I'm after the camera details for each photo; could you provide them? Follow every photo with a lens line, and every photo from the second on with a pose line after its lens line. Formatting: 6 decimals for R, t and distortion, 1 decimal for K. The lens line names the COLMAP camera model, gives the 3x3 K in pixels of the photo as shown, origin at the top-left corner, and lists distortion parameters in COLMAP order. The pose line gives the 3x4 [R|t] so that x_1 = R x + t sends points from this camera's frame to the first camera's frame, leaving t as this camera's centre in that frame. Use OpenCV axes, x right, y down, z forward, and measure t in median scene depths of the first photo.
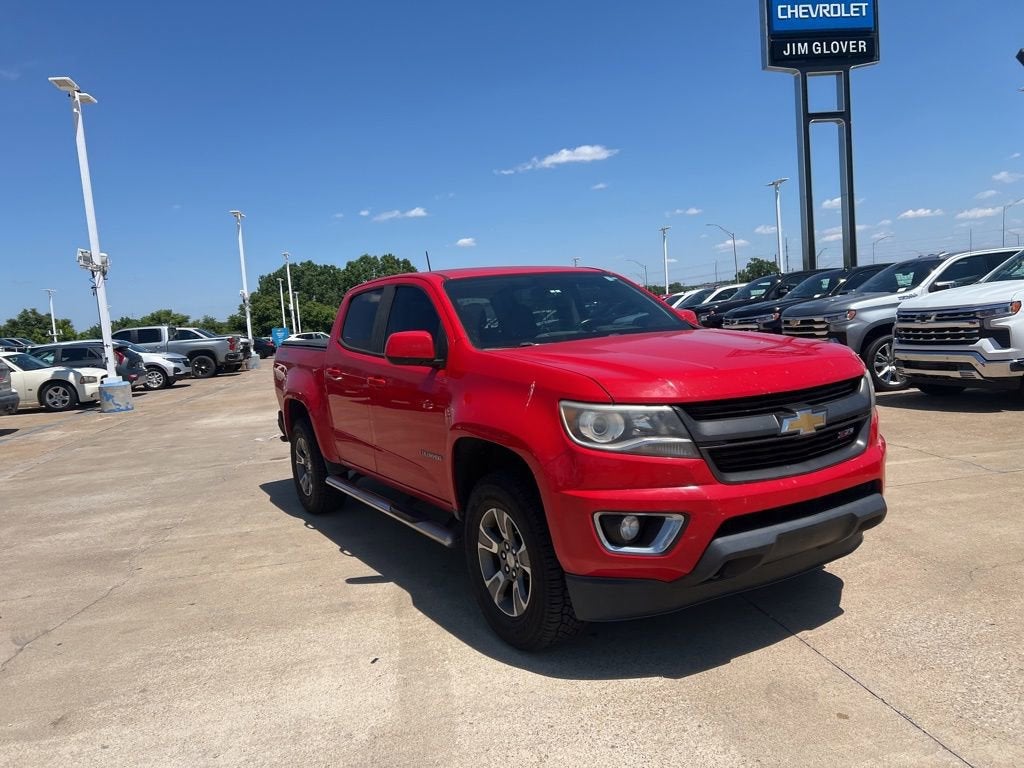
lens RADIAL K [[769.4, 0, 517.0], [0, 769.4, 382.5], [0, 0, 1]] dist [0.043355, -0.042365]
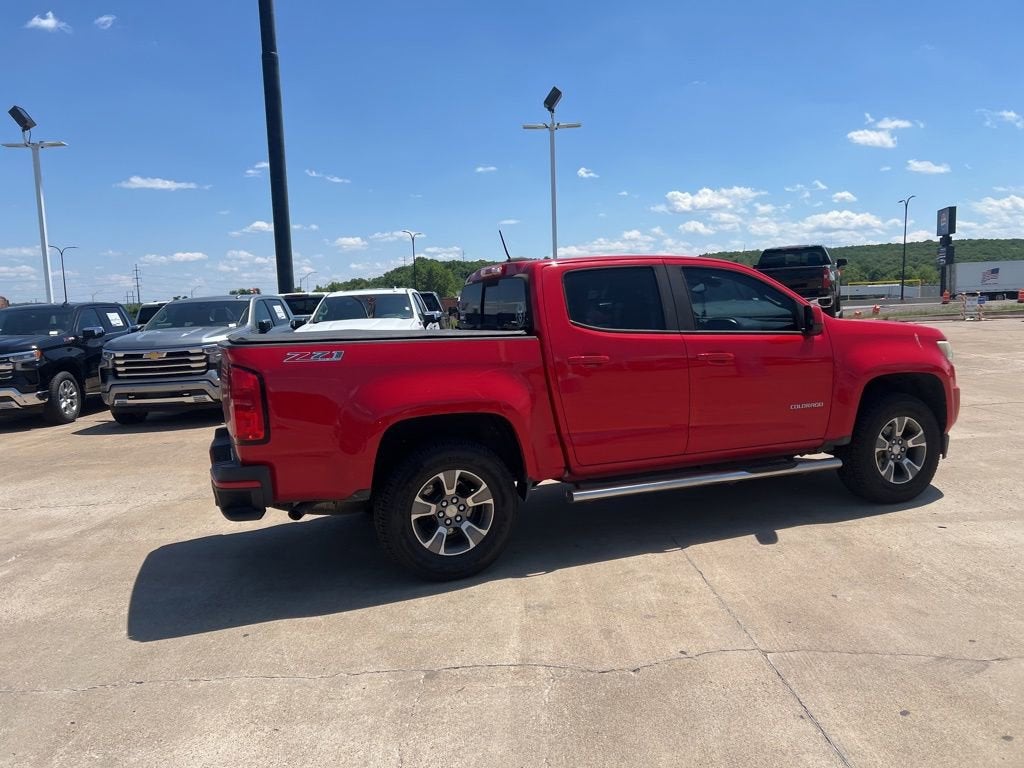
lens RADIAL K [[769.9, 0, 516.8], [0, 769.9, 381.8], [0, 0, 1]] dist [0.053803, -0.062671]
pose [[0.152289, -0.022986, 0.988069, -0.673504], [0.114804, 0.993373, 0.005415, -0.001783], [-0.981646, 0.112610, 0.153919, 0.597267]]
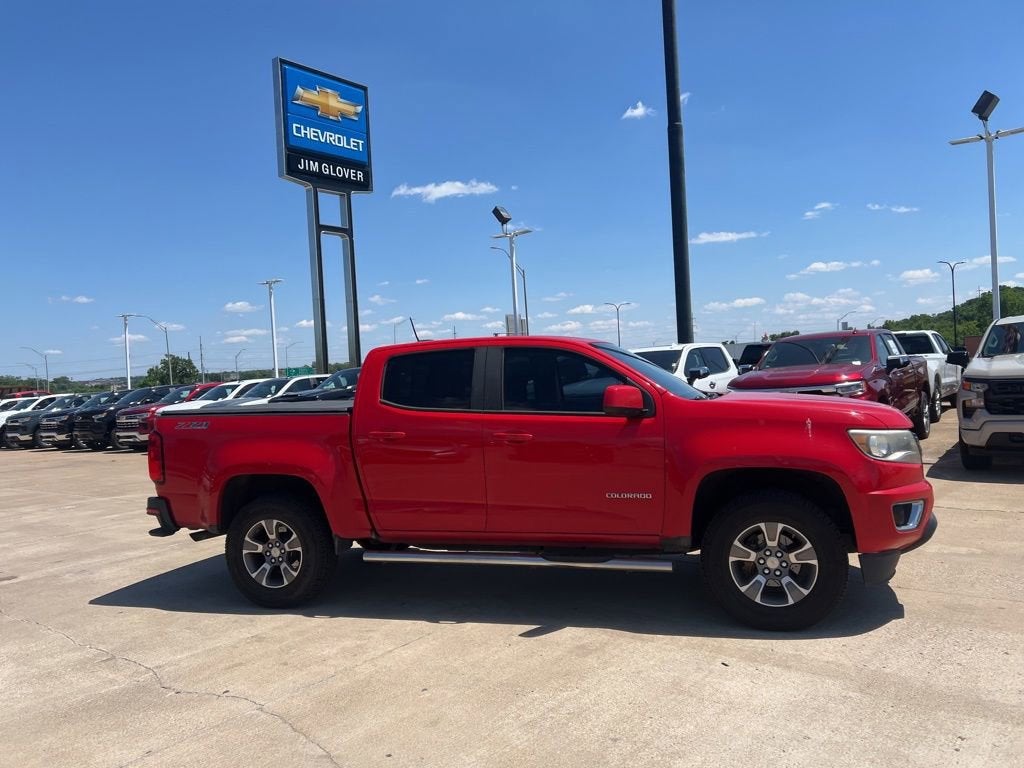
lens RADIAL K [[769.9, 0, 516.8], [0, 769.9, 381.8], [0, 0, 1]] dist [0.053803, -0.062671]
pose [[0.743978, 0.032576, 0.667410, -0.470091], [0.053368, 0.992723, -0.107945, 0.020016], [-0.666070, 0.115927, 0.736825, 0.121783]]
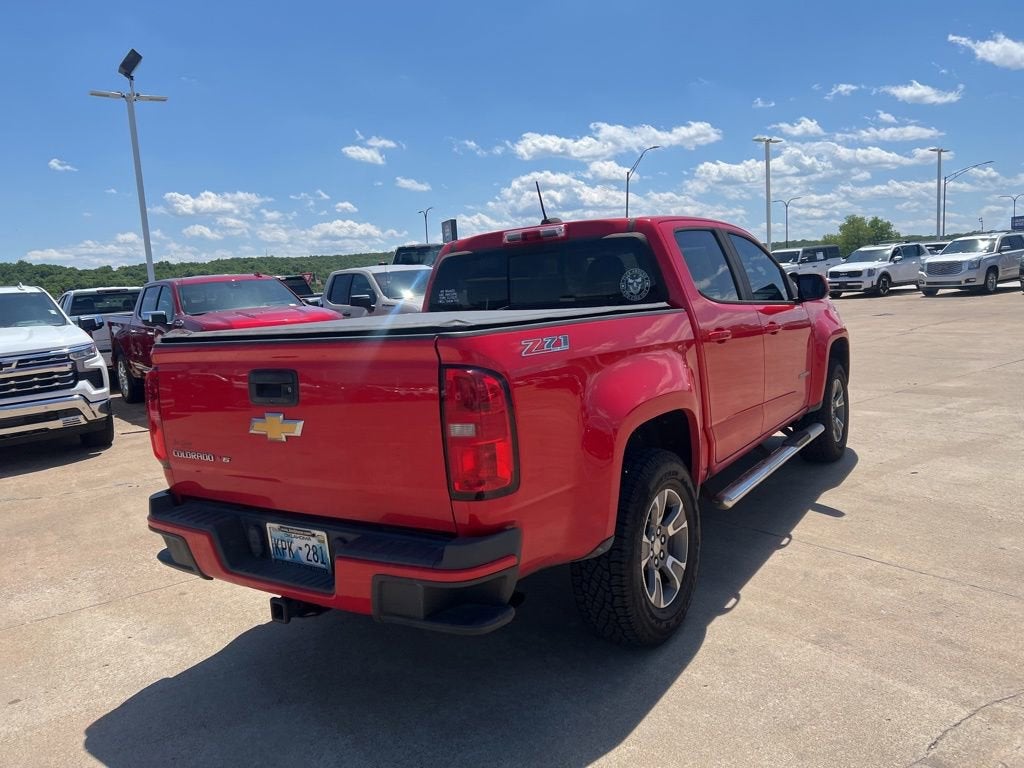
lens RADIAL K [[769.9, 0, 516.8], [0, 769.9, 381.8], [0, 0, 1]] dist [0.053803, -0.062671]
pose [[-0.429702, -0.002013, 0.902969, -0.495997], [0.181600, 0.979373, 0.088603, -0.042389], [-0.884521, 0.202052, -0.420472, 0.920154]]
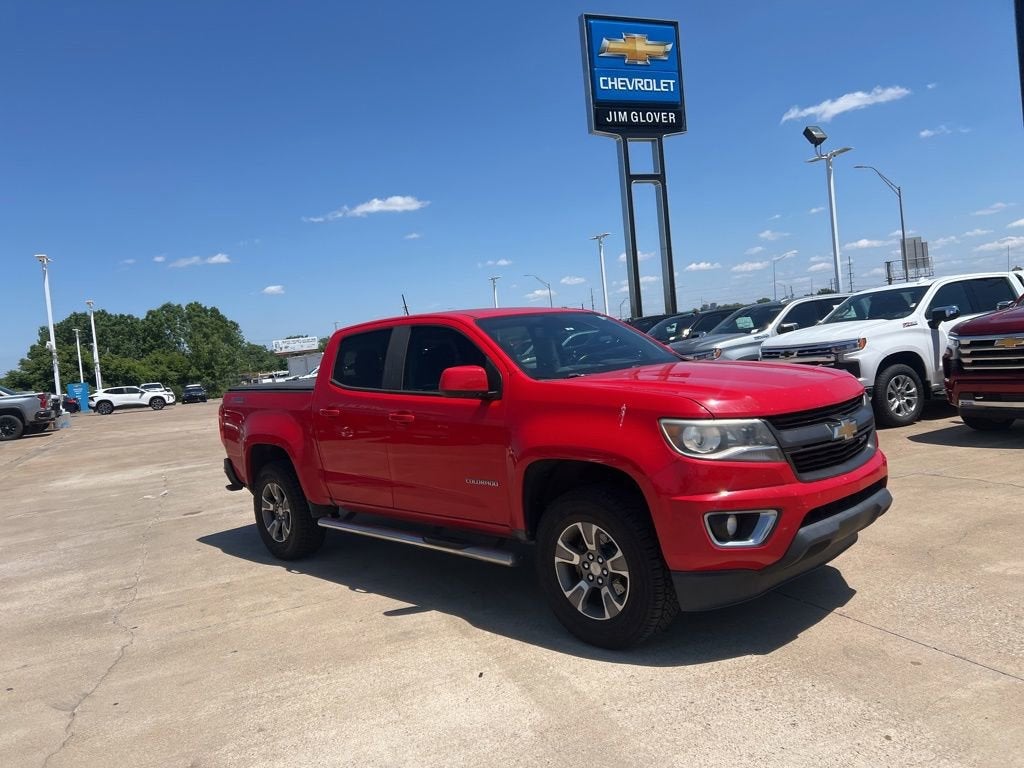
lens RADIAL K [[769.9, 0, 516.8], [0, 769.9, 381.8], [0, 0, 1]] dist [0.053803, -0.062671]
pose [[0.972136, -0.025503, 0.233025, -0.146599], [0.040046, 0.997519, -0.057894, 0.009193], [-0.230970, 0.065613, 0.970746, -0.025753]]
